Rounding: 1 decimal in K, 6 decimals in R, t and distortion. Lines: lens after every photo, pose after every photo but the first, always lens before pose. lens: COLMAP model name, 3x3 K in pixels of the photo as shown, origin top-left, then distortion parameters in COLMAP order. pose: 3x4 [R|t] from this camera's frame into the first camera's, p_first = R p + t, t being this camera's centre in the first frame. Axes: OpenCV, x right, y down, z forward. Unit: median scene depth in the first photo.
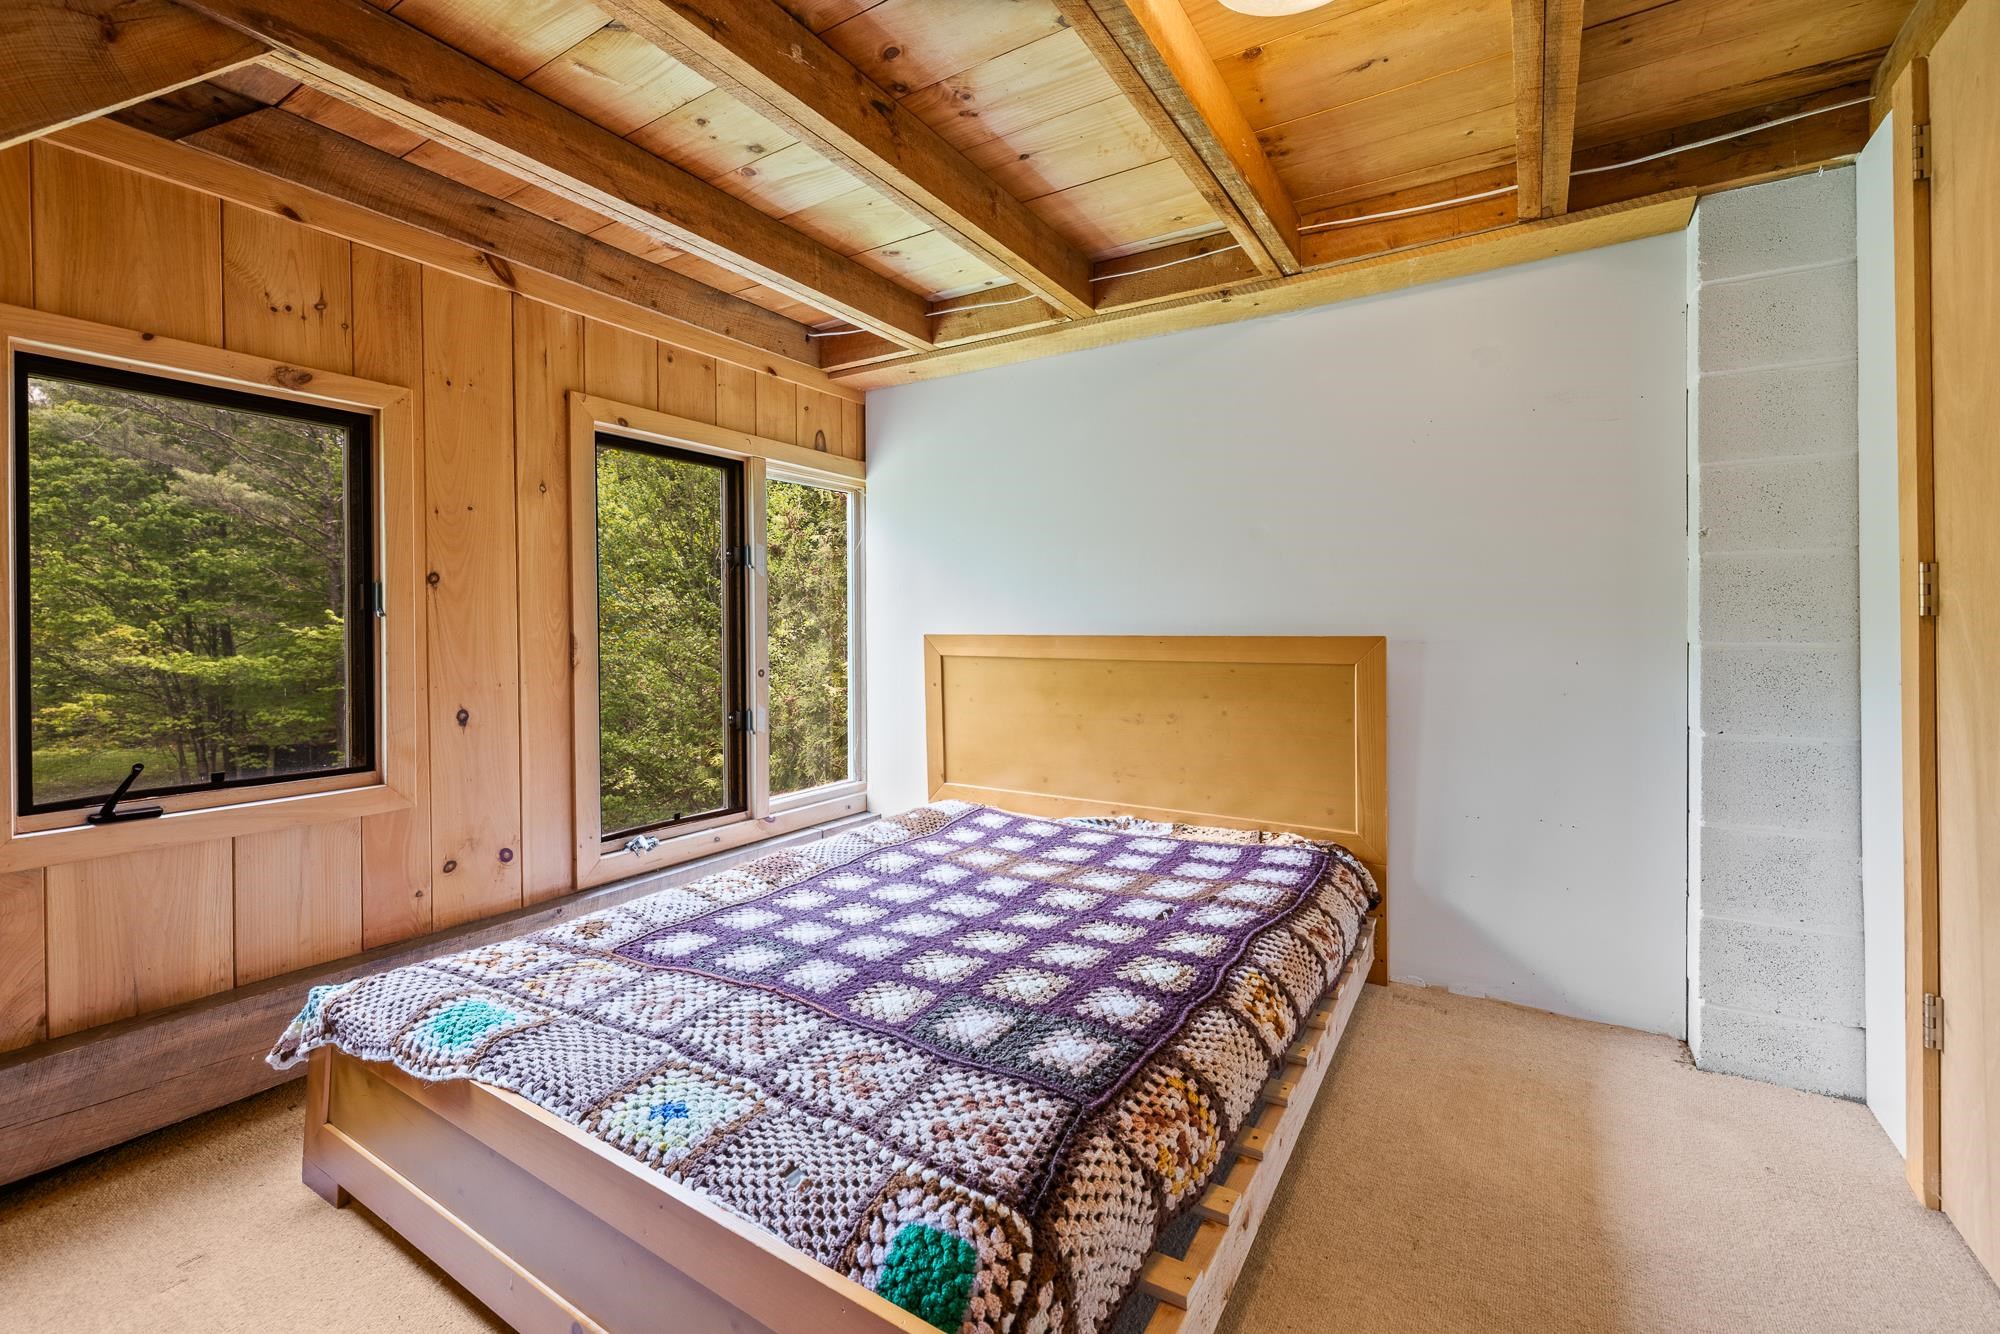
lens RADIAL K [[846.3, 0, 990.4], [0, 846.3, 631.5], [0, 0, 1]] dist [-0.000377, -0.000027]
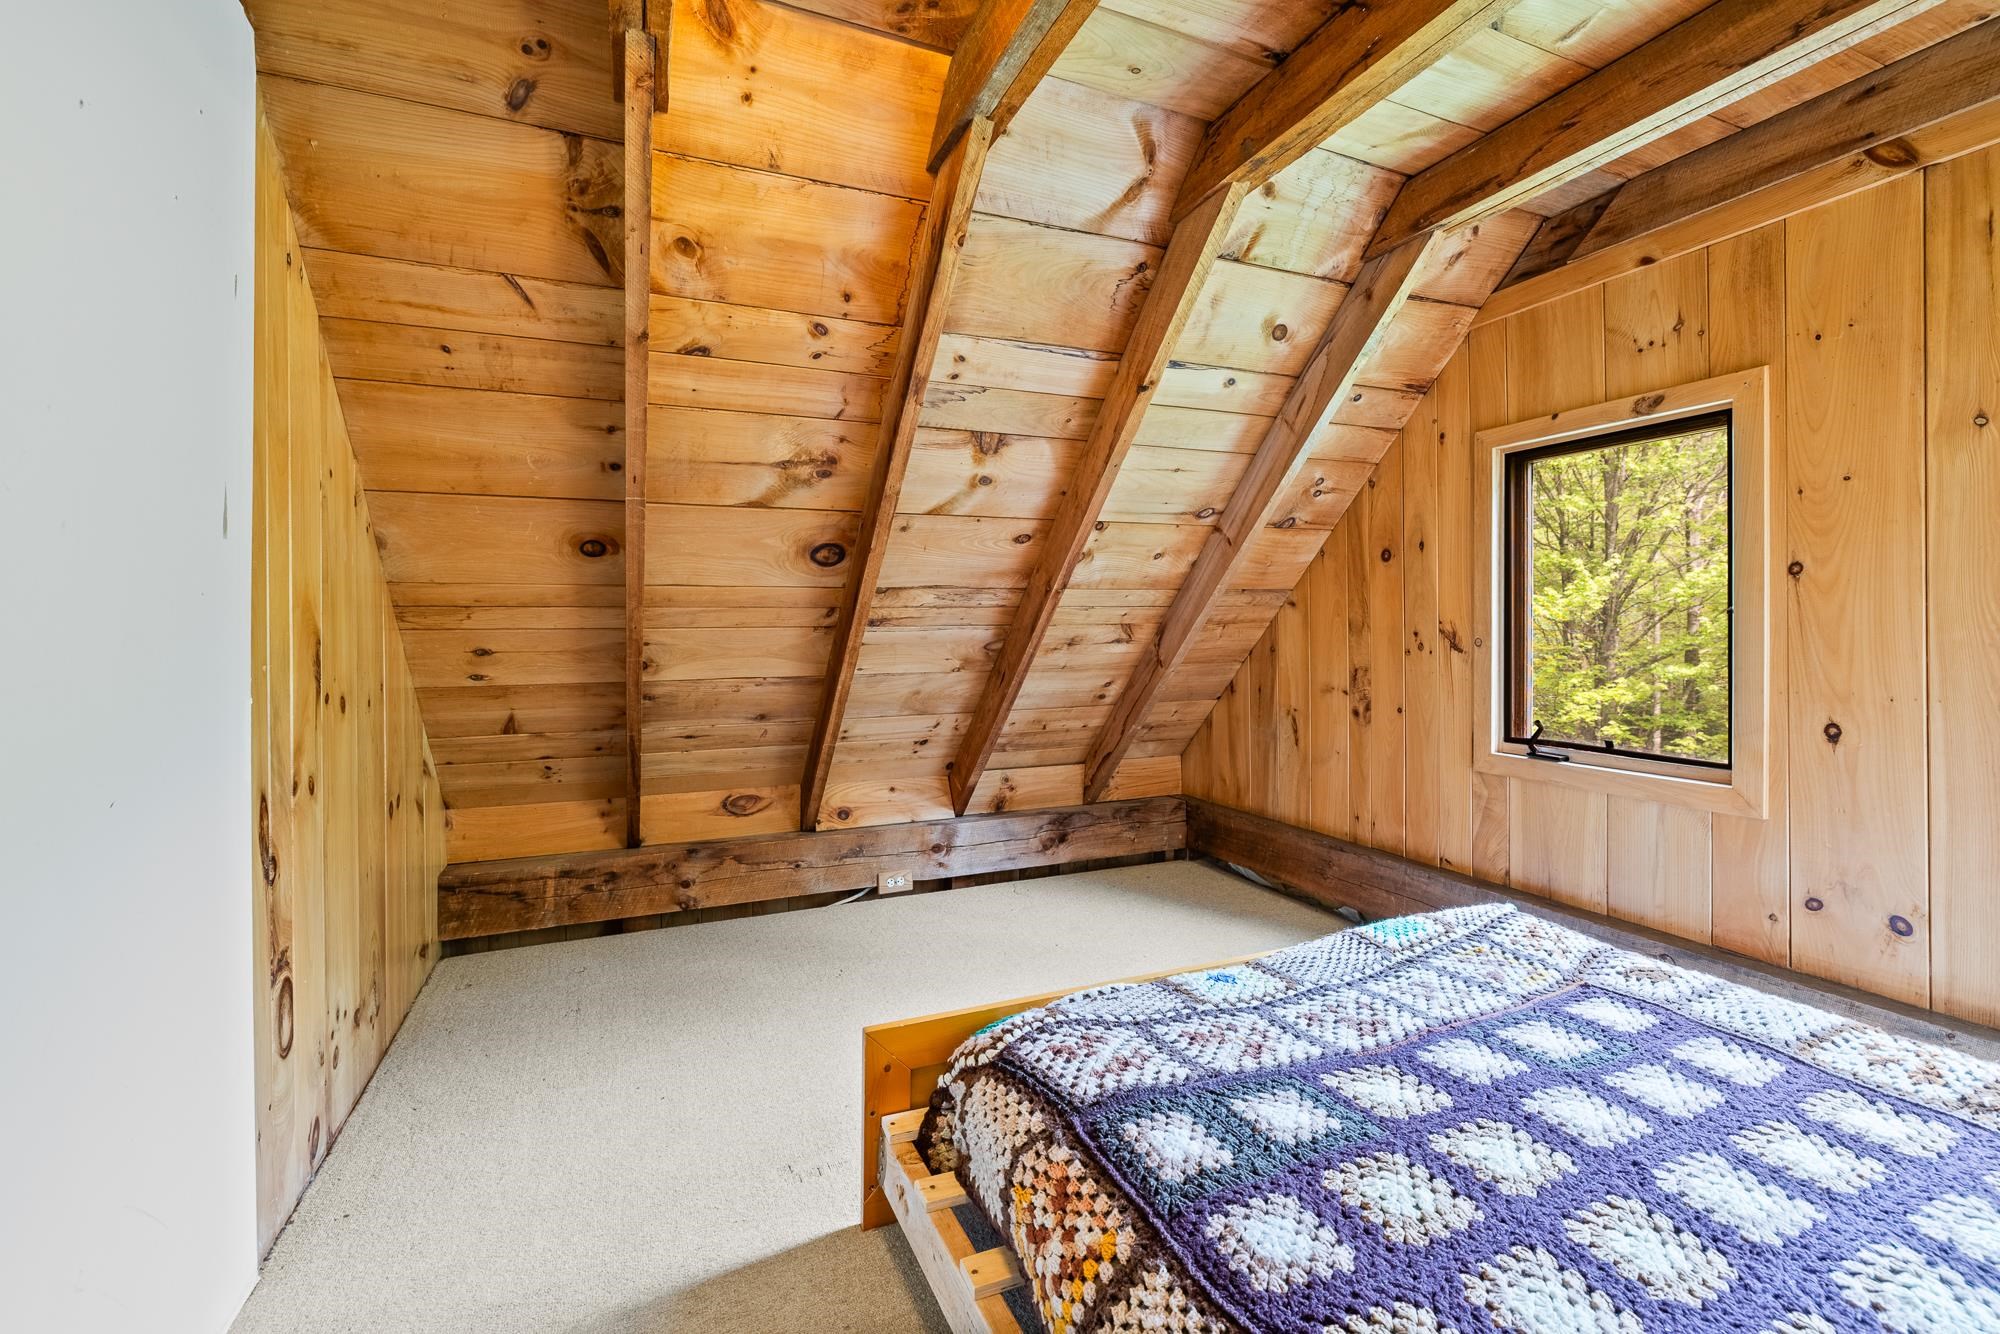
lens RADIAL K [[849.4, 0, 998.1], [0, 849.4, 621.7], [0, 0, 1]] dist [-0.001875, -0.000065]
pose [[-0.553851, 0.001678, -0.832614, 0.665955], [0.002272, 0.999997, 0.000505, -0.012517], [0.832612, -0.001612, -0.553854, 0.992092]]
